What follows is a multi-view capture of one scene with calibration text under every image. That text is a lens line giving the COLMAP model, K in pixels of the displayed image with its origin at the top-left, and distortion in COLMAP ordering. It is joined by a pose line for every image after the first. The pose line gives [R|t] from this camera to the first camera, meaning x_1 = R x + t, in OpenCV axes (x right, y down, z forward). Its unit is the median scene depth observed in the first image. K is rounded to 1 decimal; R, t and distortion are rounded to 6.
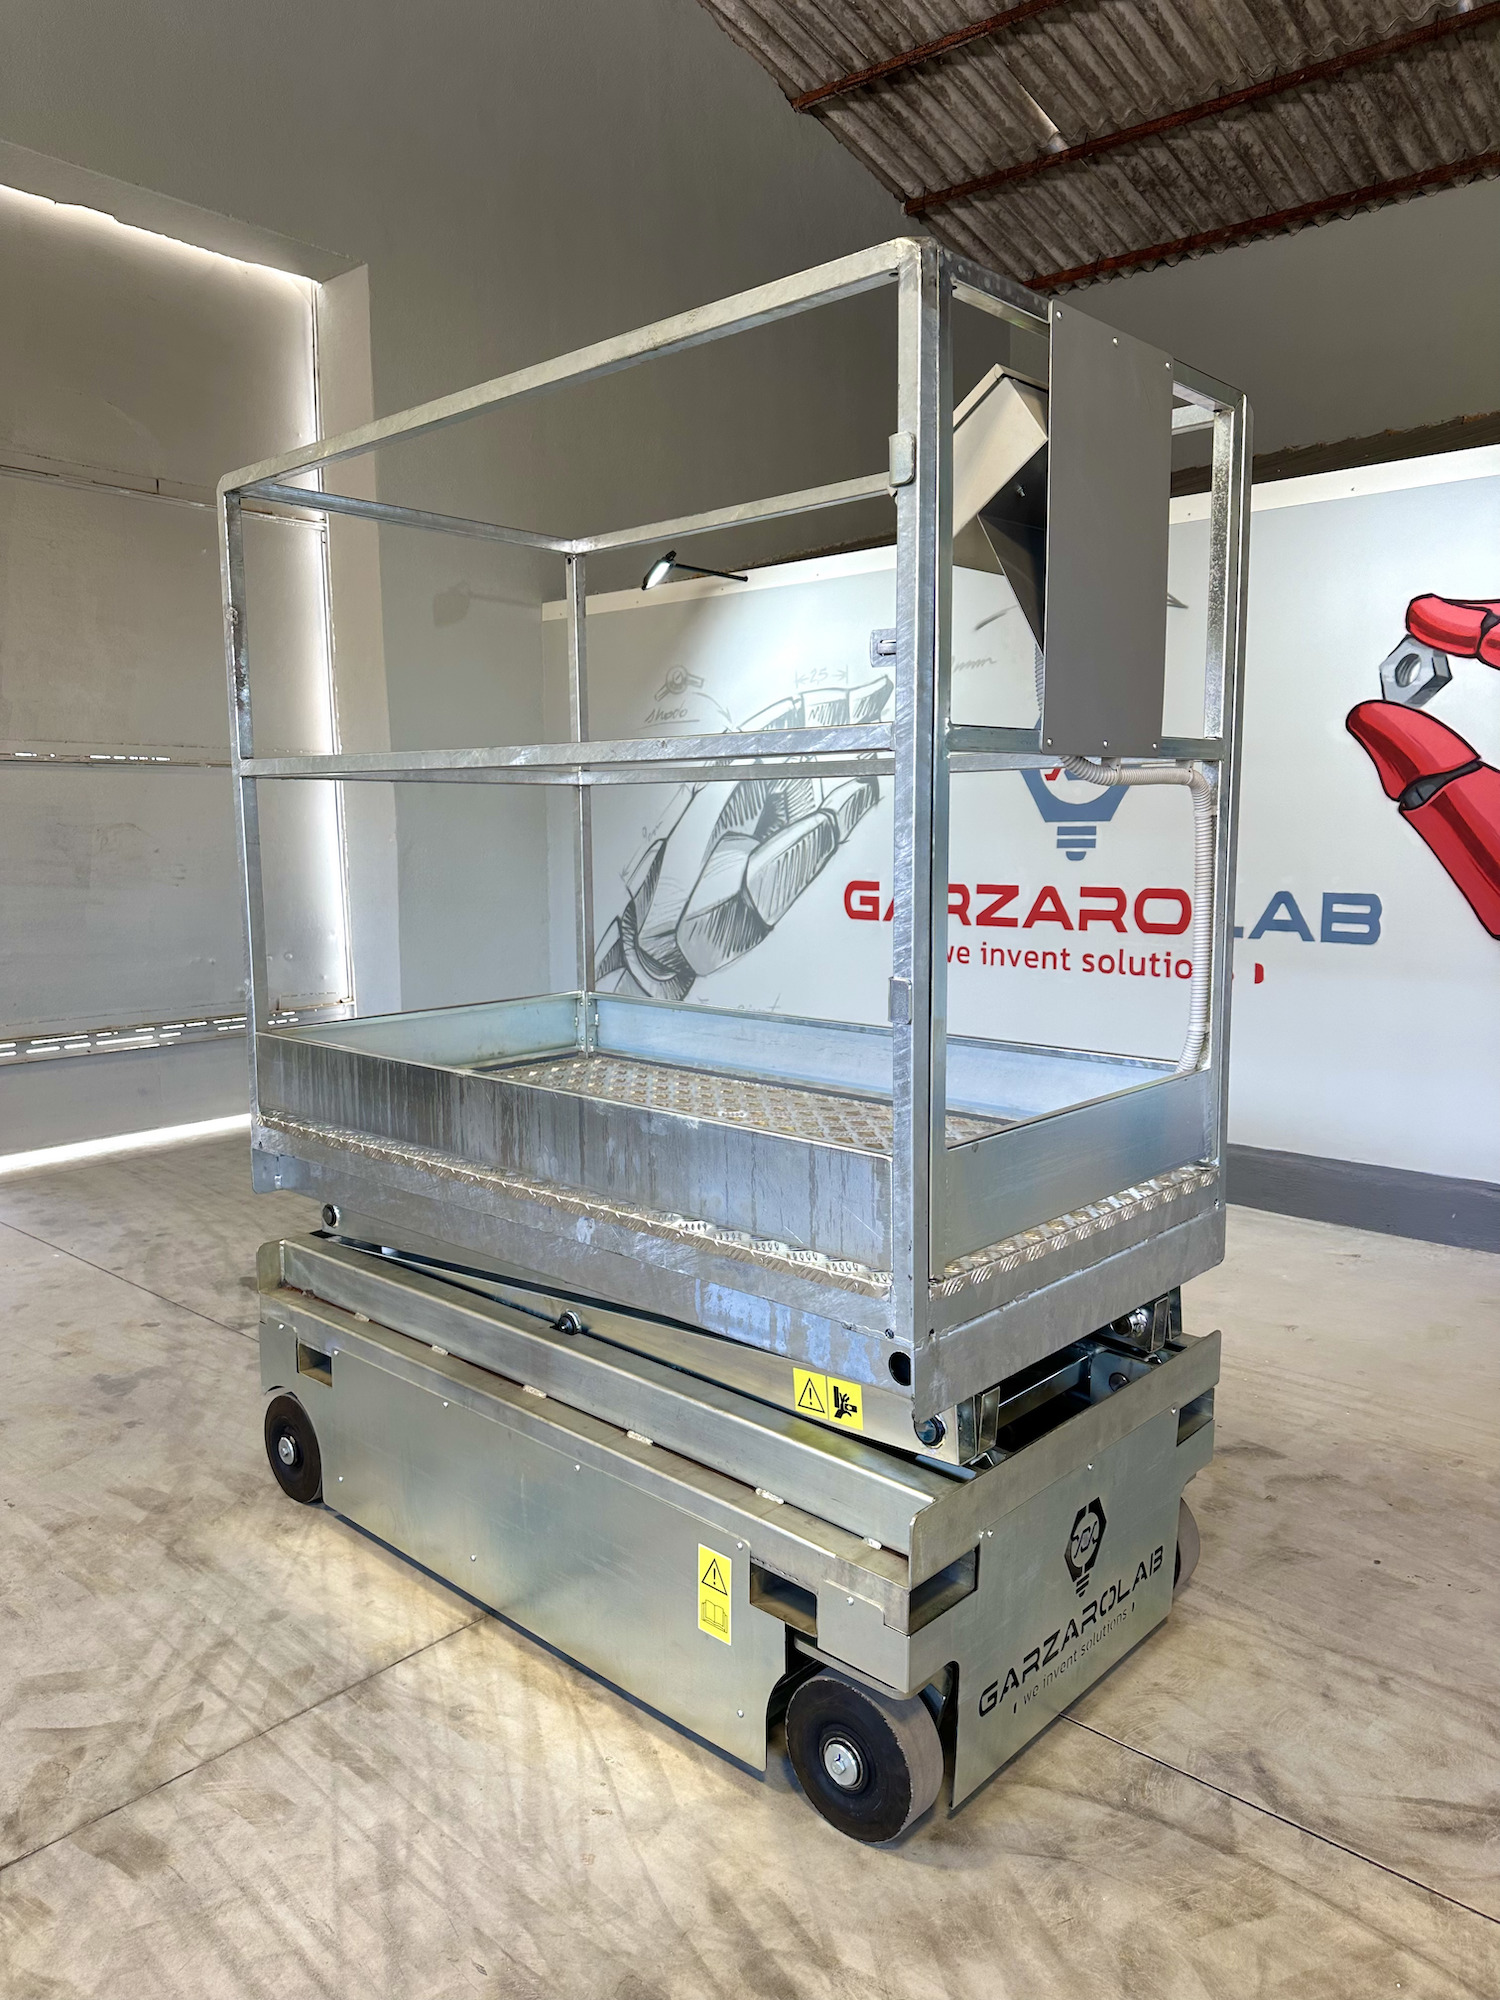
lens RADIAL K [[1411.9, 0, 755.8], [0, 1411.9, 998.7], [0, 0, 1]] dist [0.040711, -0.044107]
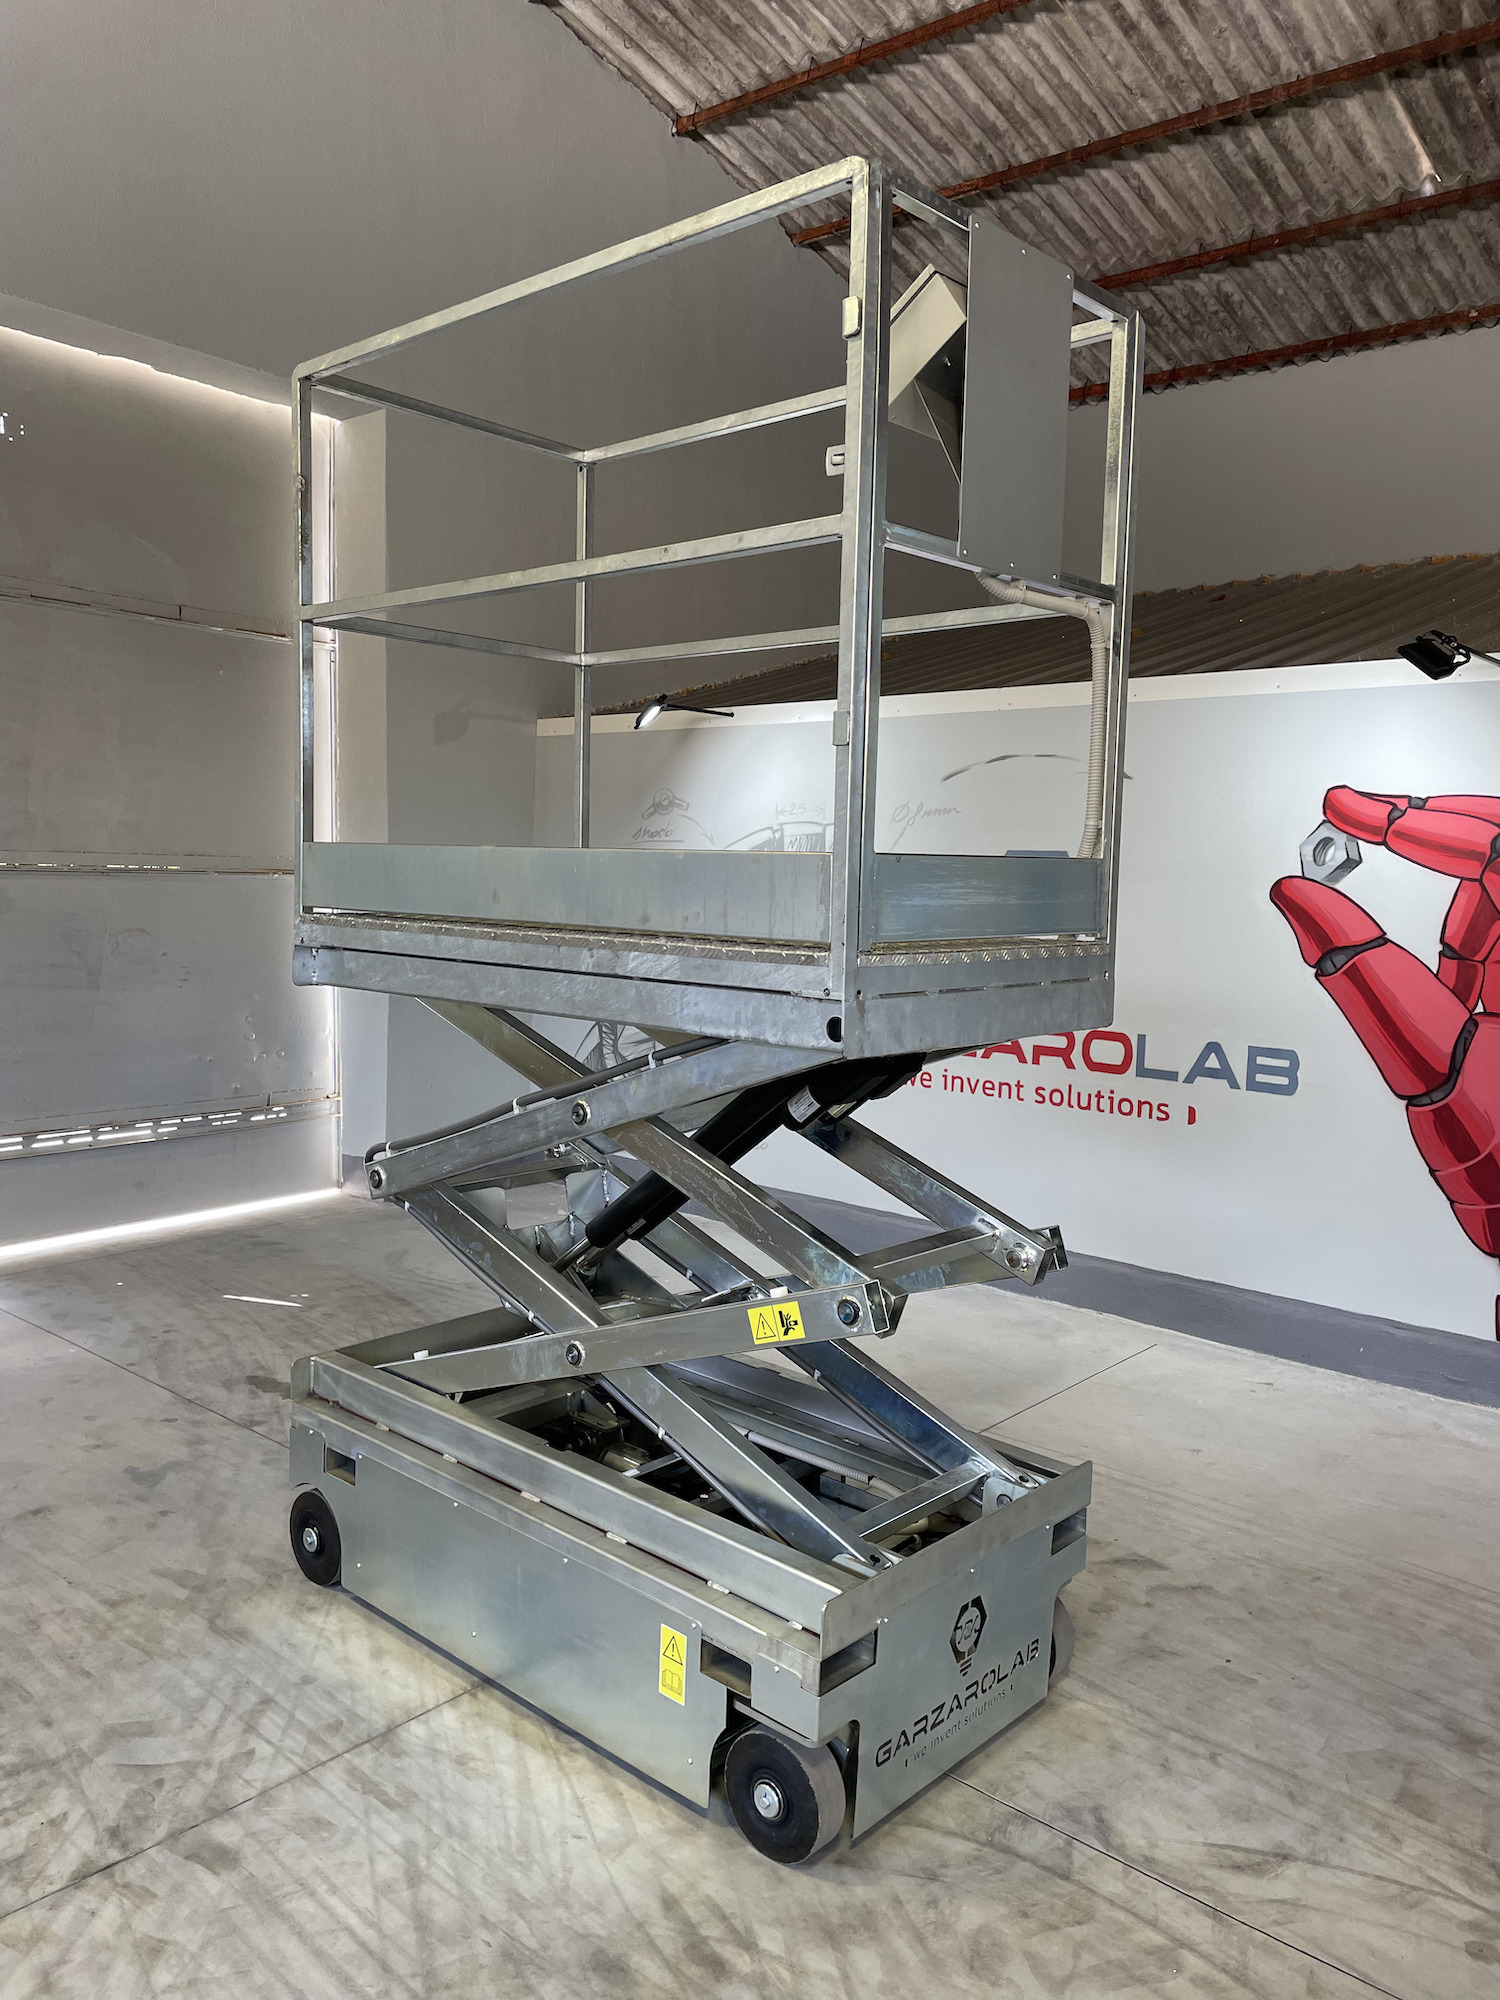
lens RADIAL K [[1518.4, 0, 752.2], [0, 1518.4, 989.1], [0, 0, 1]] dist [0.077292, -0.093941]
pose [[0.999486, 0.030755, 0.009037, 0.006082], [-0.030345, 0.998636, -0.042500, -0.070988], [-0.010332, 0.042204, 0.999056, -0.220770]]
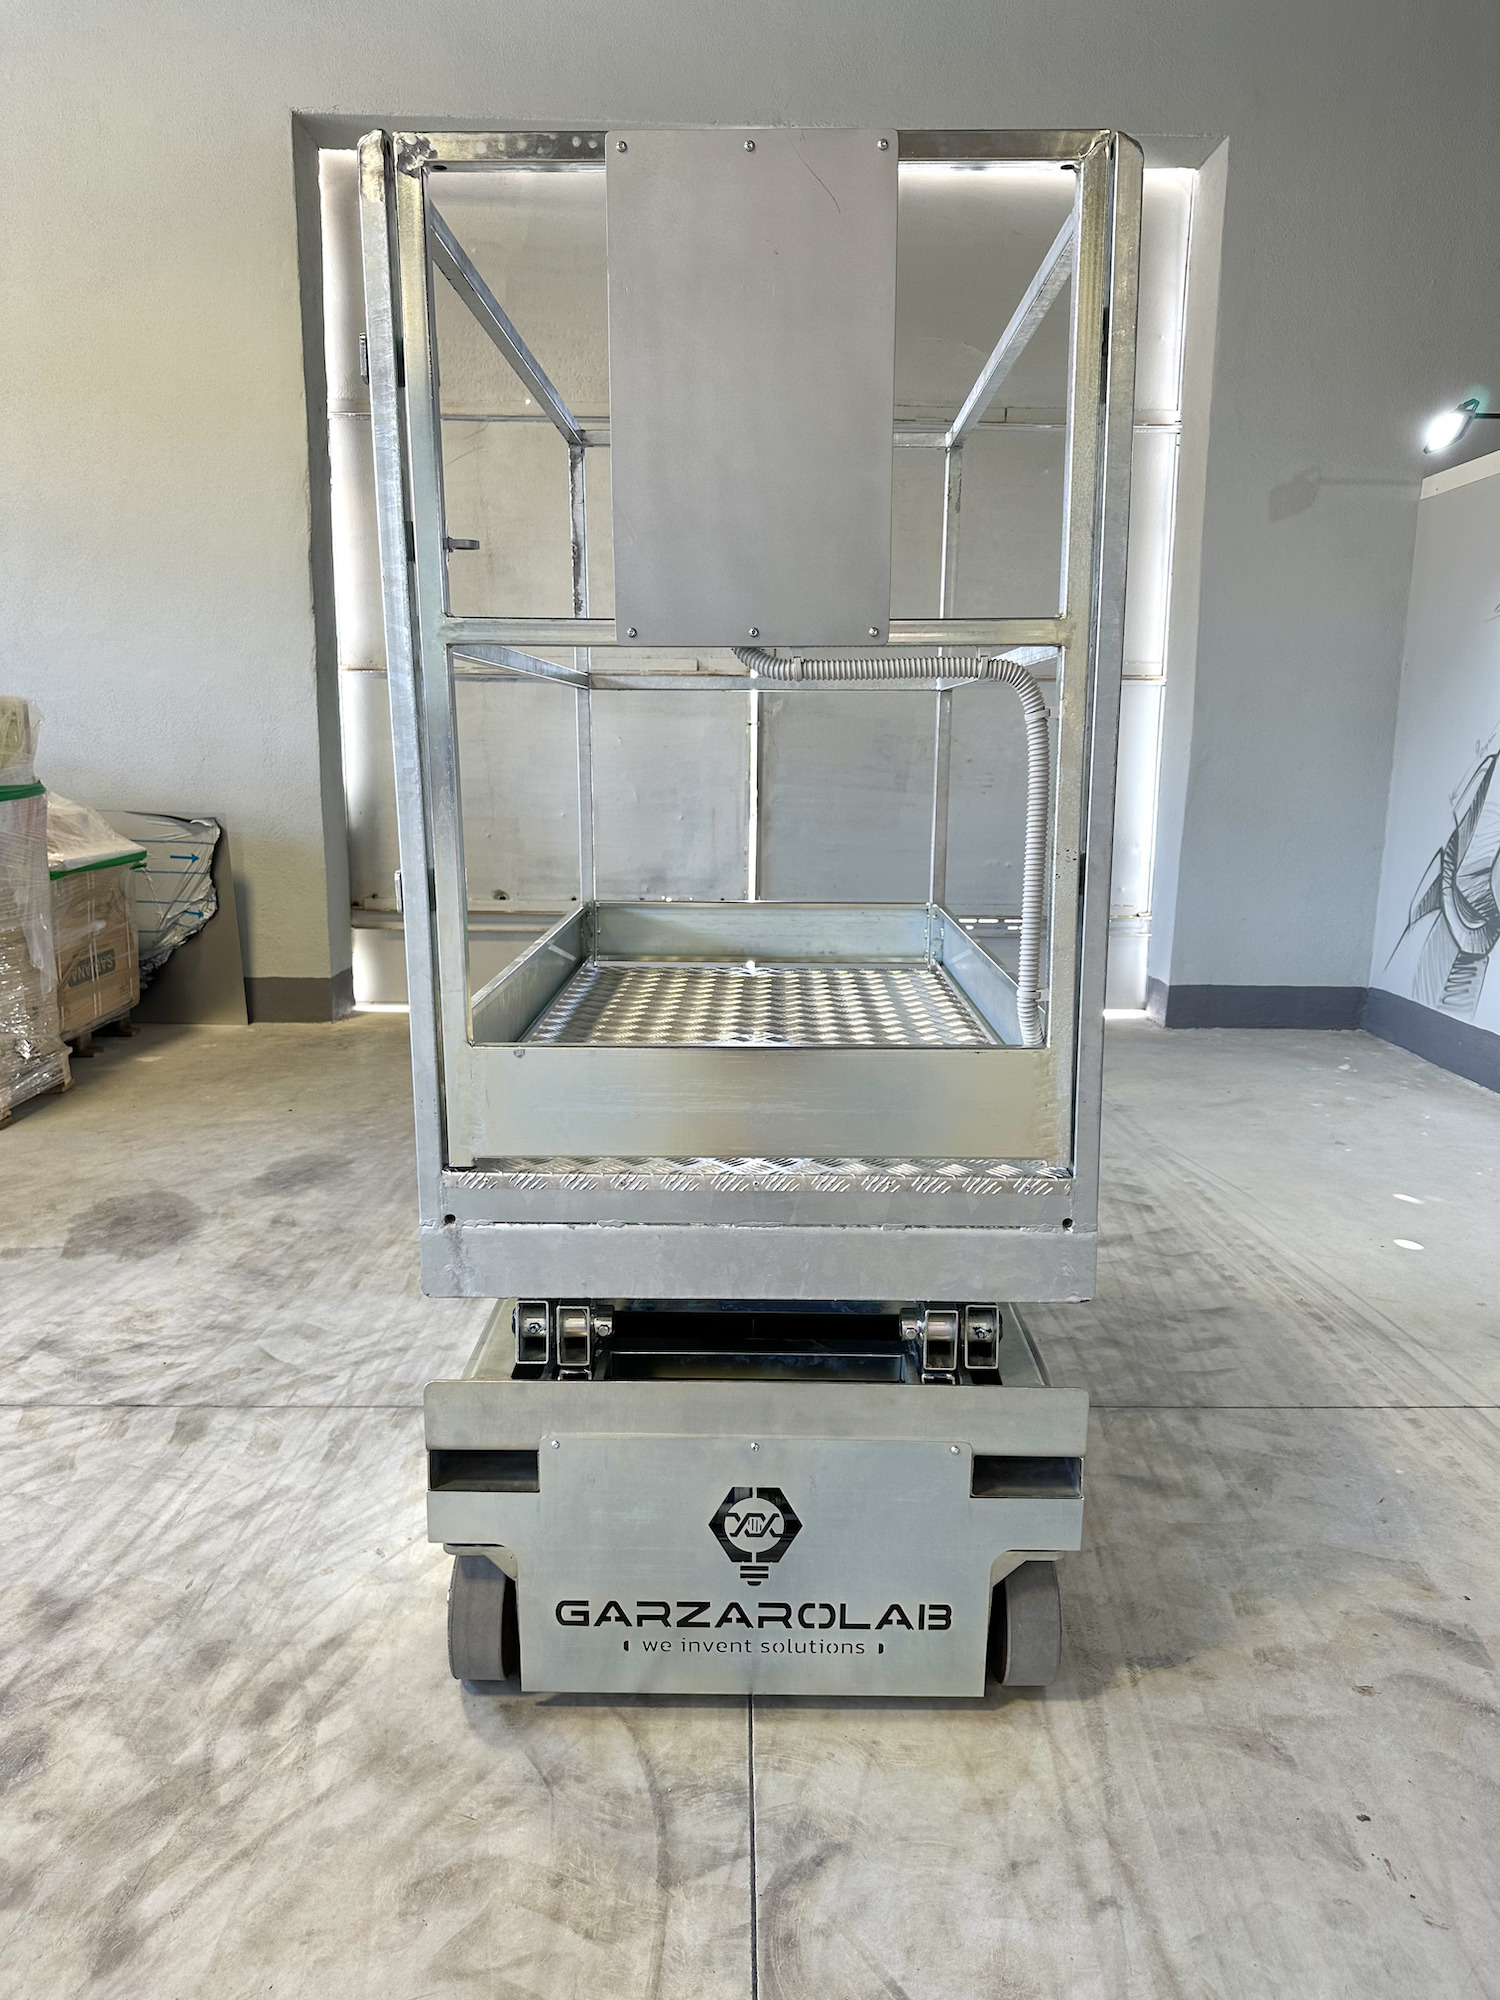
lens RADIAL K [[1411.9, 0, 738.2], [0, 1411.9, 995.1], [0, 0, 1]] dist [0.040711, -0.044107]
pose [[0.665388, 0.144164, -0.732445, 0.486696], [-0.103521, 0.989515, 0.100719, -0.024962], [0.739285, 0.008806, 0.673335, 0.222006]]
